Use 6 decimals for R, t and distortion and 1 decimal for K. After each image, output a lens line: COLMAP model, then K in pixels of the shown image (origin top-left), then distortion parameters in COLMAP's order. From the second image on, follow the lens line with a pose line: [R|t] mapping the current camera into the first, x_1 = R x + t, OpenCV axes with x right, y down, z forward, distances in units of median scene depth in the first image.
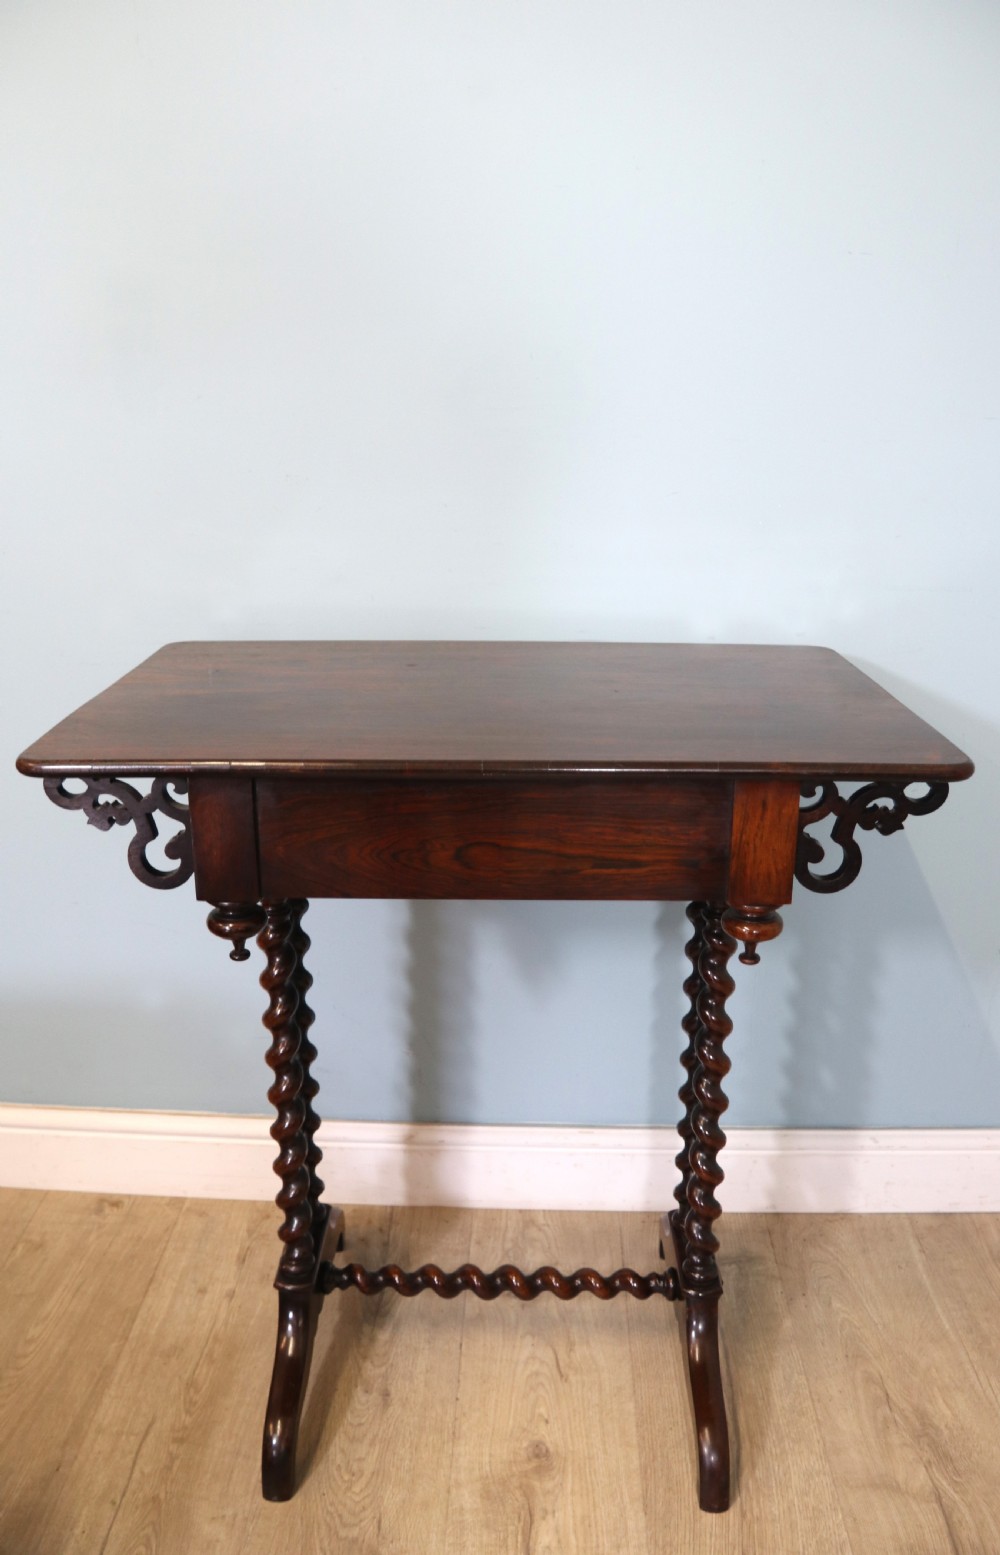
lens RADIAL K [[1223.6, 0, 487.5], [0, 1223.6, 785.6], [0, 0, 1]] dist [-0.178169, 0.118766]
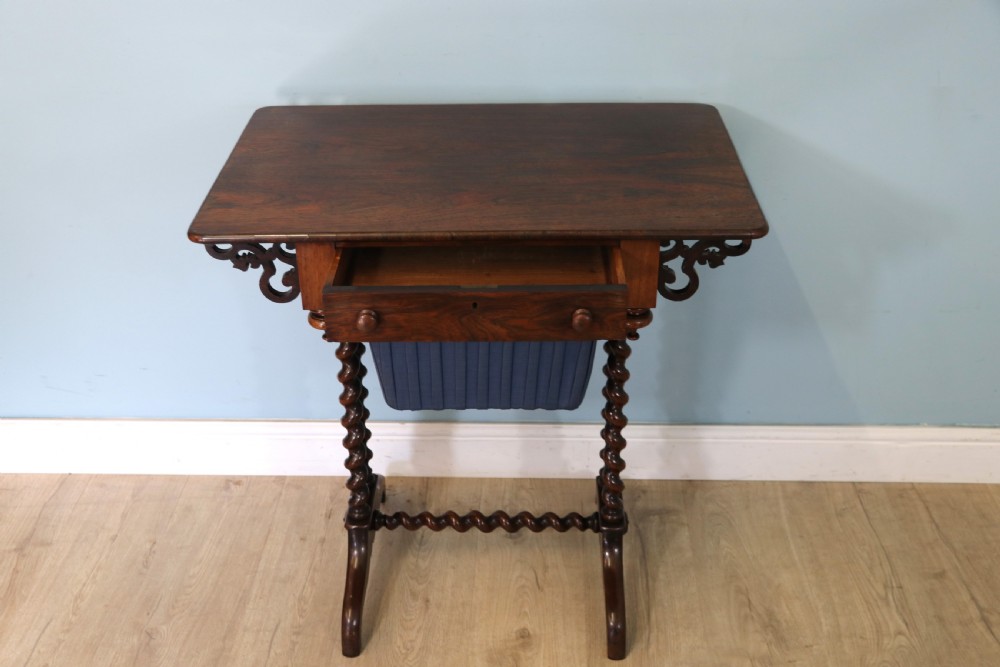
lens RADIAL K [[1102.4, 0, 495.5], [0, 1102.4, 331.7], [0, 0, 1]] dist [-0.042867, 0.212661]
pose [[0.999800, -0.017015, -0.010542, 0.026969], [0.019006, 0.972221, 0.233294, -0.173481], [0.006280, -0.233448, 0.972349, -0.346682]]
